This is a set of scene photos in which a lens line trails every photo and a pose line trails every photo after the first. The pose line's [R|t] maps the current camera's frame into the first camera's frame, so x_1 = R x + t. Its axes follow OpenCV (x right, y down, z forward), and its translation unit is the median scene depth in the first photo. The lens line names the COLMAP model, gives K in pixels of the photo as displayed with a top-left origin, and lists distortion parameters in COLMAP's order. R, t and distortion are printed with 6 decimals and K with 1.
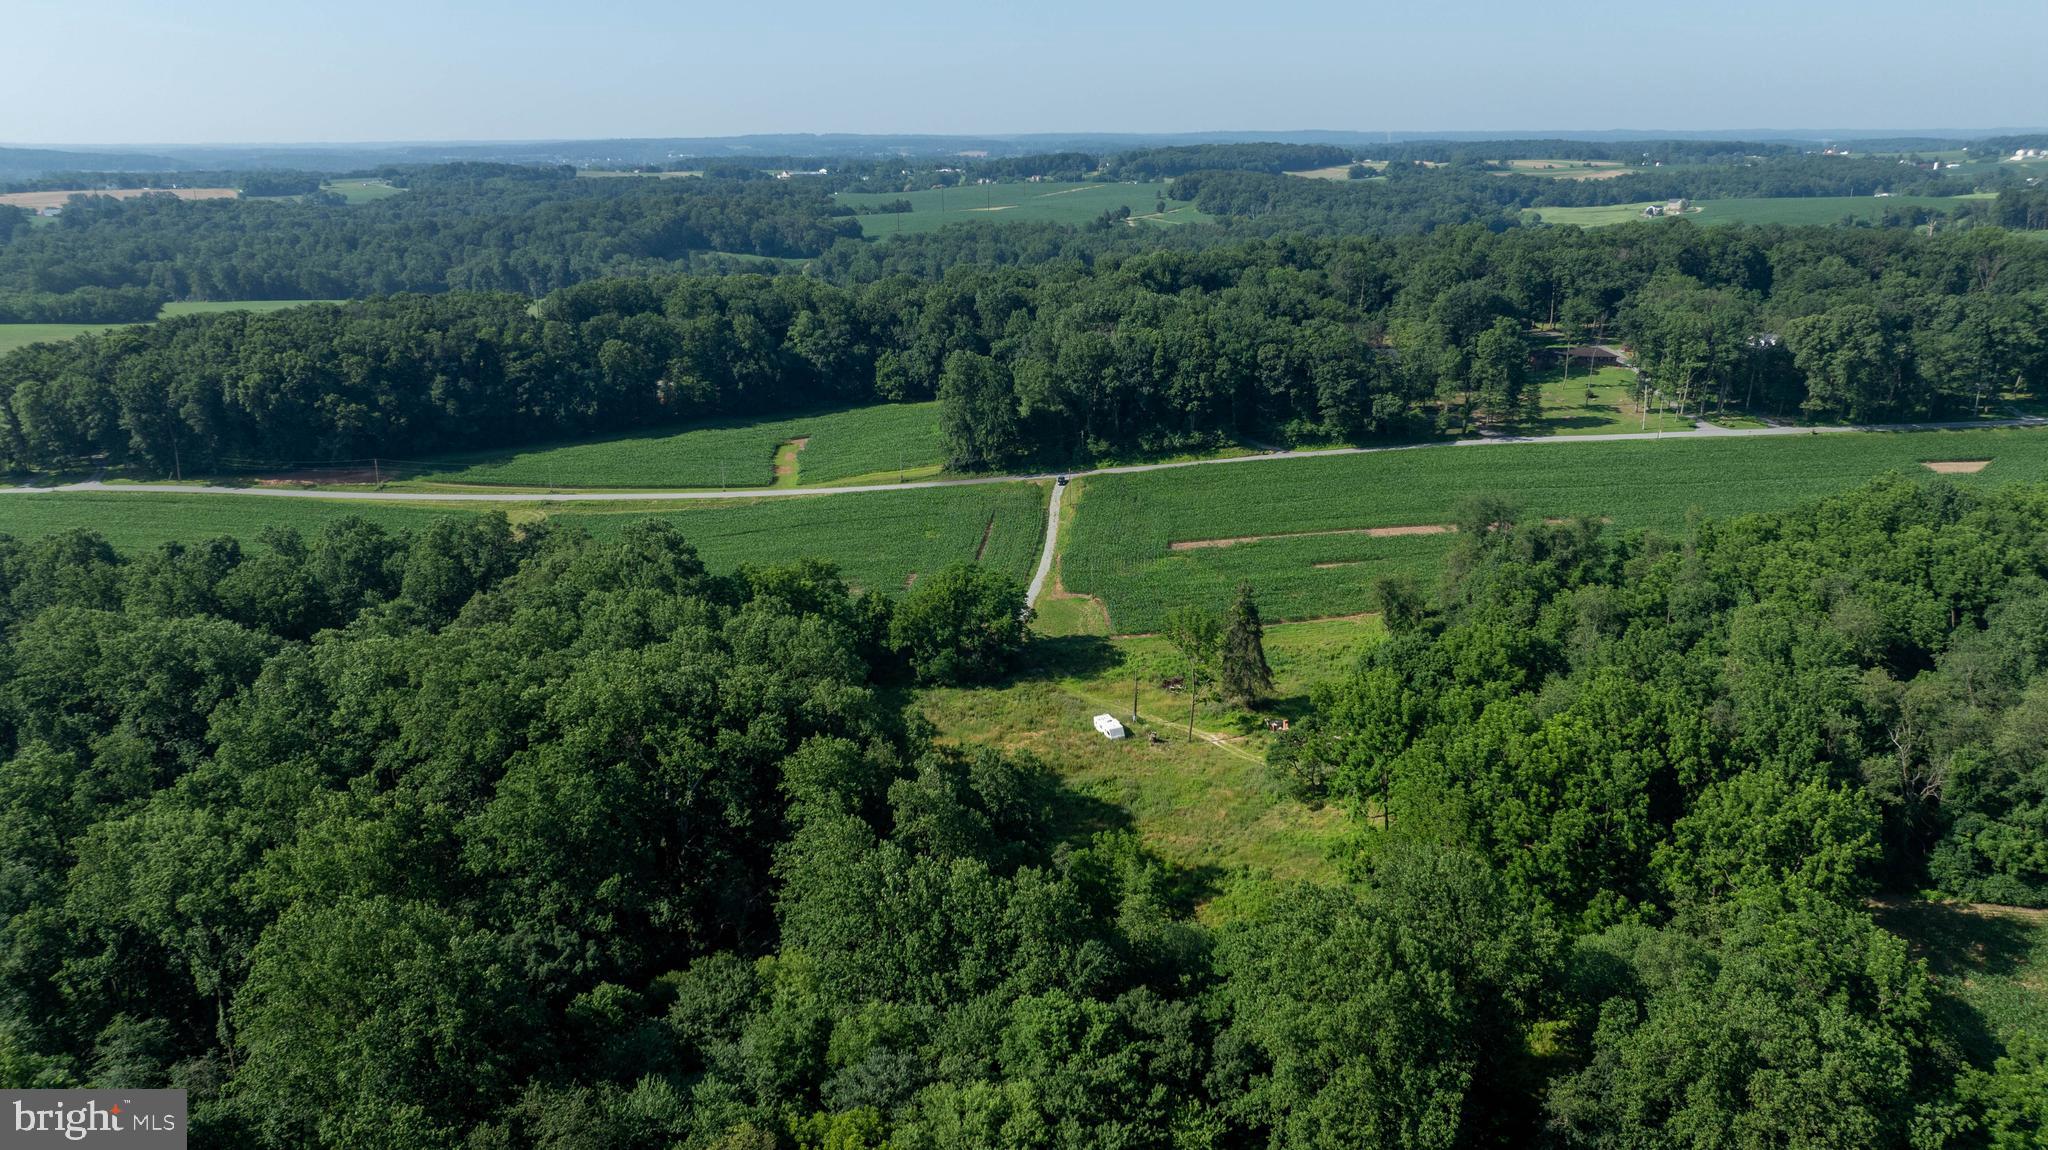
lens RADIAL K [[1438.1, 0, 1022.9], [0, 1438.1, 588.1], [0, 0, 1]] dist [-0.038962, 0.044224]
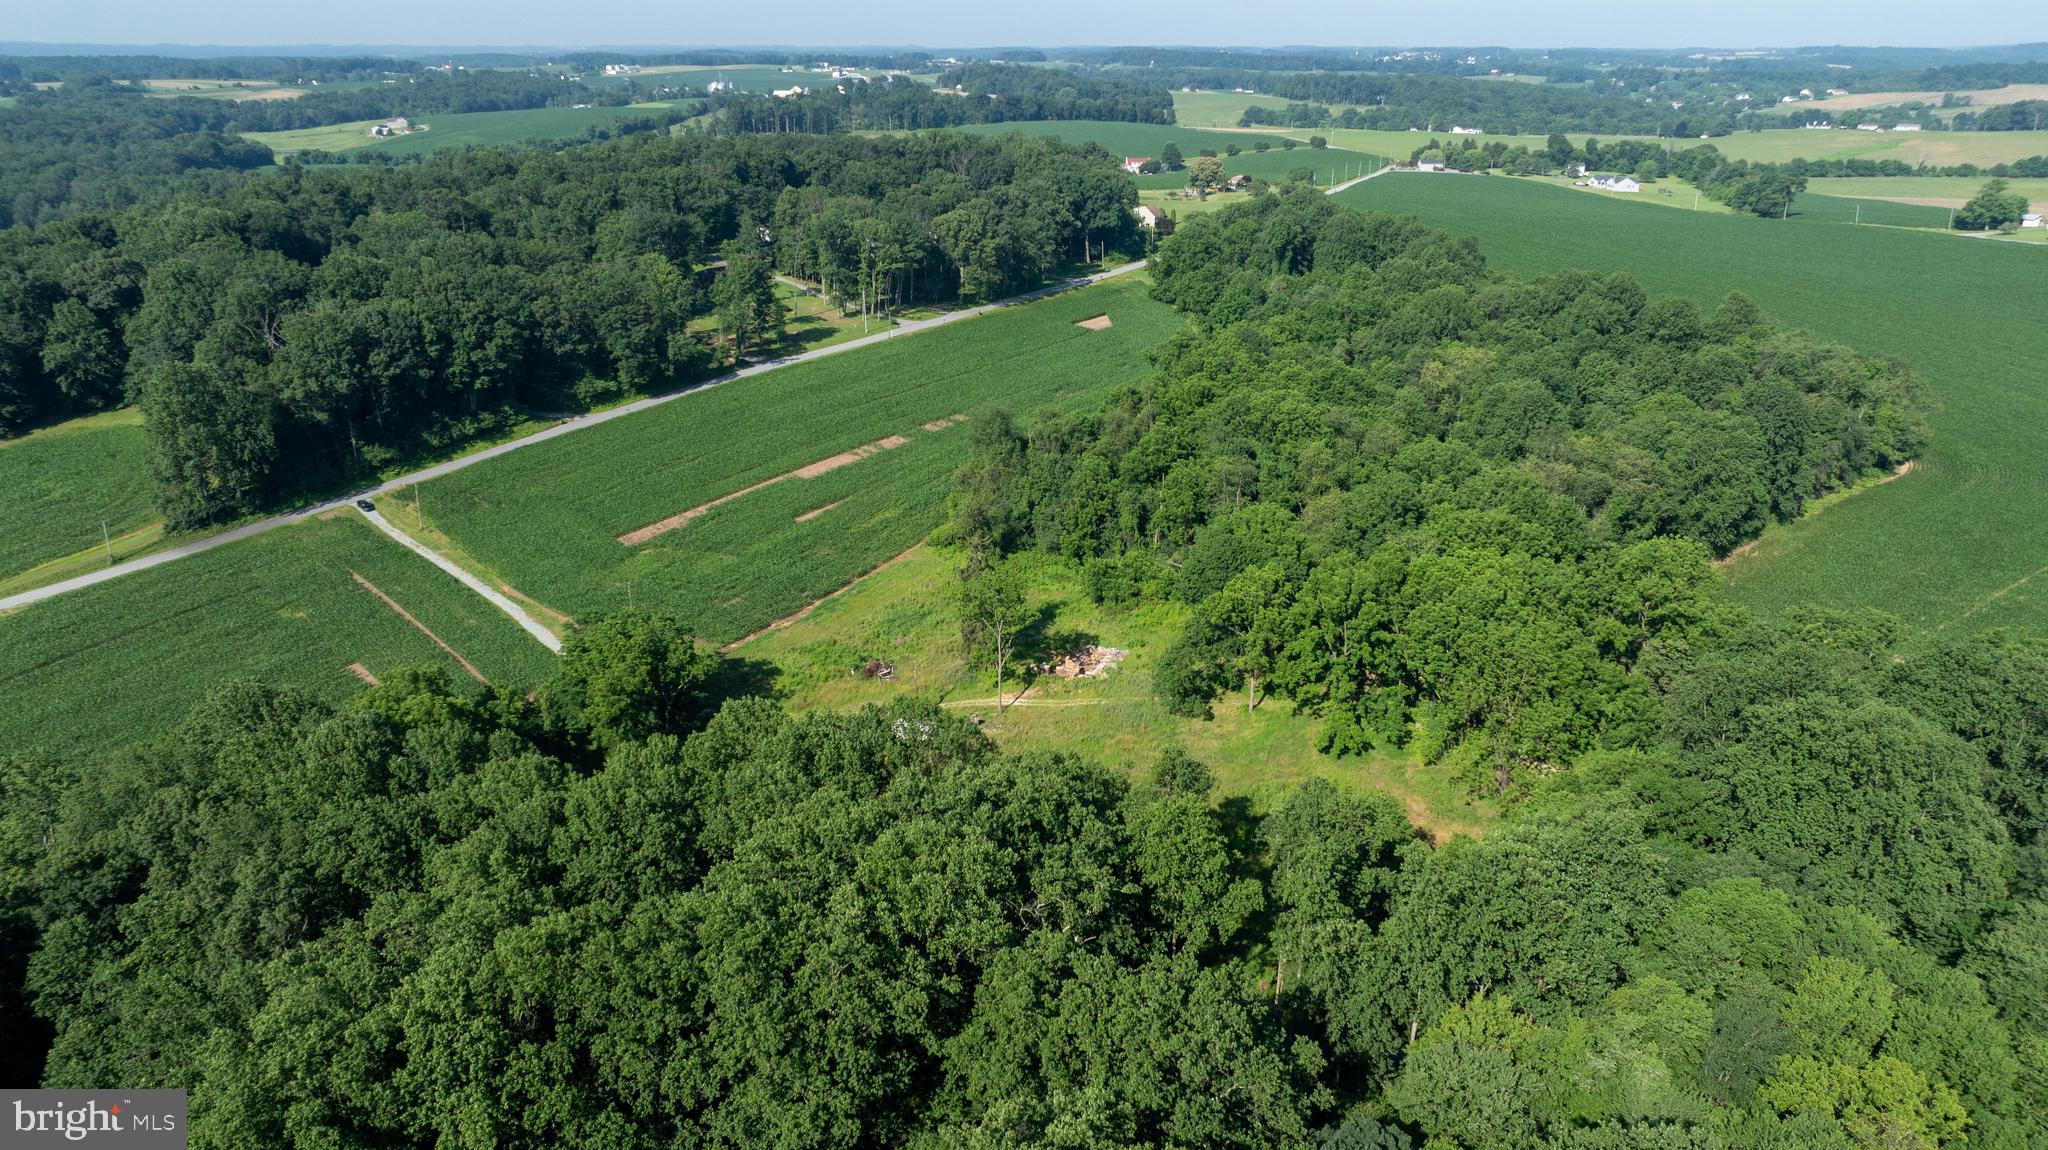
lens RADIAL K [[1438.1, 0, 1029.7], [0, 1438.1, 608.8], [0, 0, 1]] dist [-0.038962, 0.044224]
pose [[0.619866, -0.281656, 0.732418, -0.327205], [0.233288, 0.957308, 0.170700, -0.068244], [-0.749228, 0.065053, 0.659110, 0.221656]]
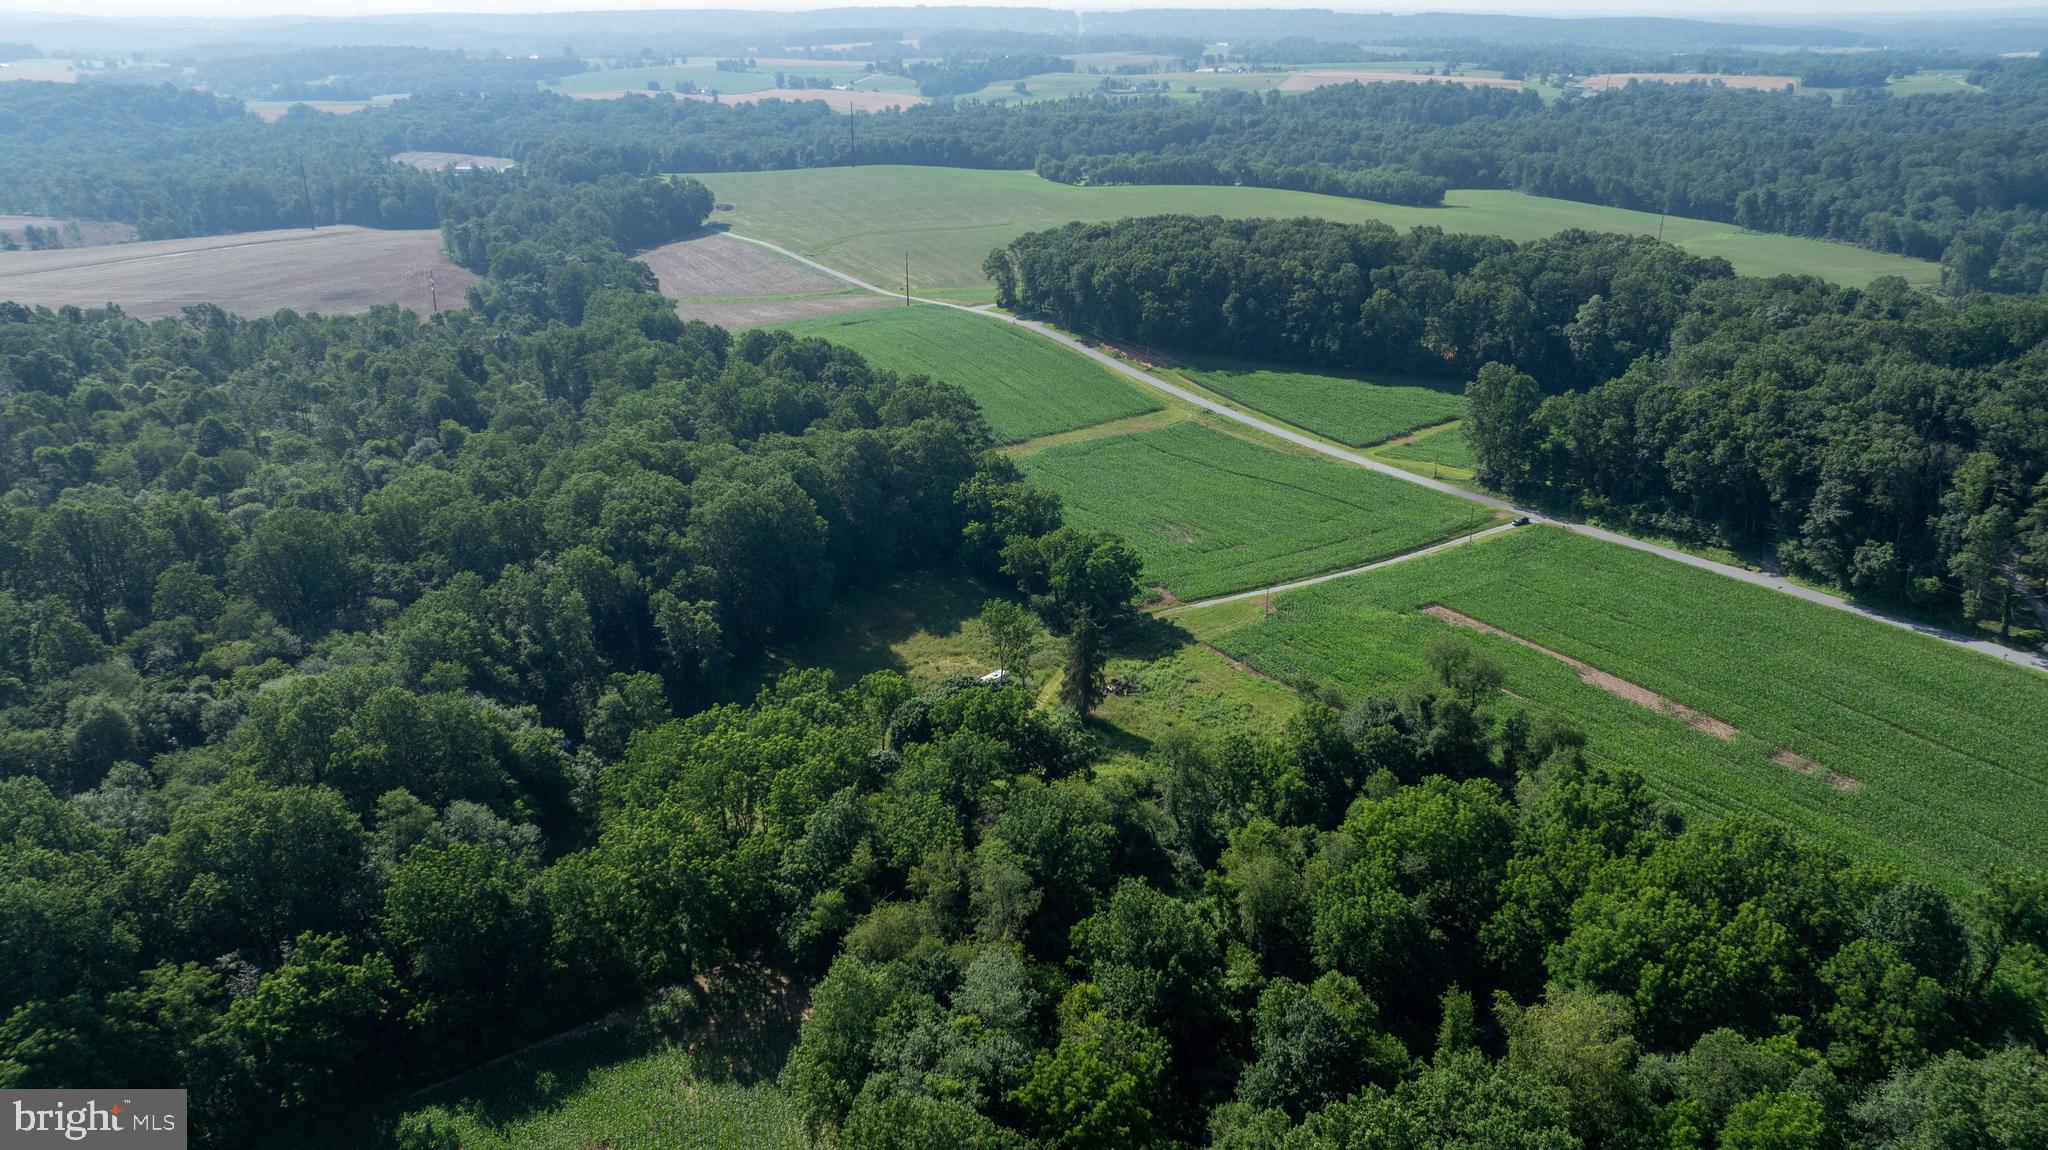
lens RADIAL K [[1438.1, 0, 1023.5], [0, 1438.1, 574.6], [0, 0, 1]] dist [-0.038962, 0.044224]
pose [[0.481819, 0.333385, -0.810373, 0.624961], [-0.271702, 0.936058, 0.223547, -0.159923], [0.833084, 0.112471, 0.541592, 0.229789]]
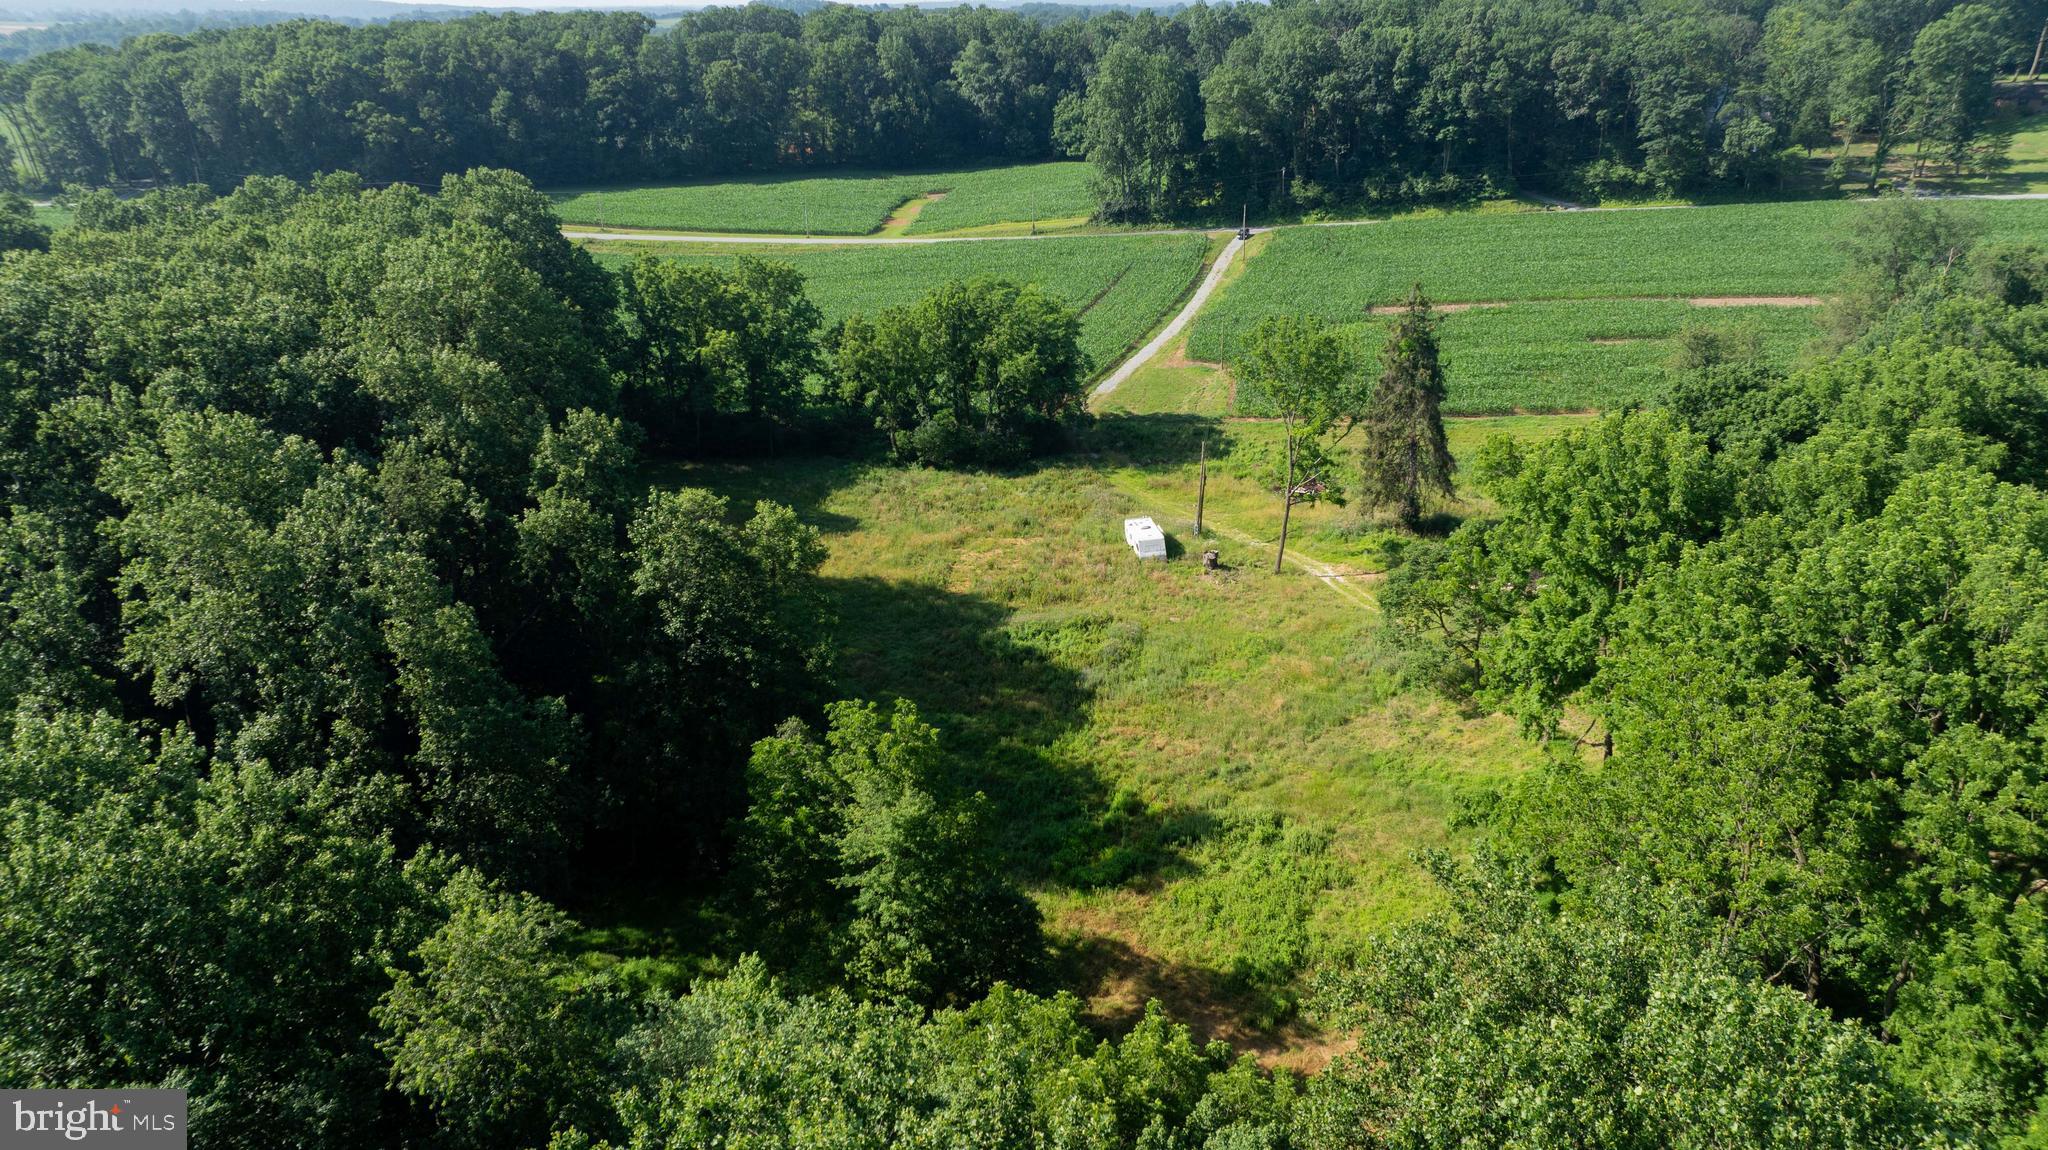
lens RADIAL K [[1438.1, 0, 1025.7], [0, 1438.1, 583.3], [0, 0, 1]] dist [-0.038962, 0.044224]
pose [[0.973967, 0.088187, -0.208832, 0.083463], [-0.071732, 0.993786, 0.085114, 0.043340], [0.215040, -0.067918, 0.974241, 0.272472]]
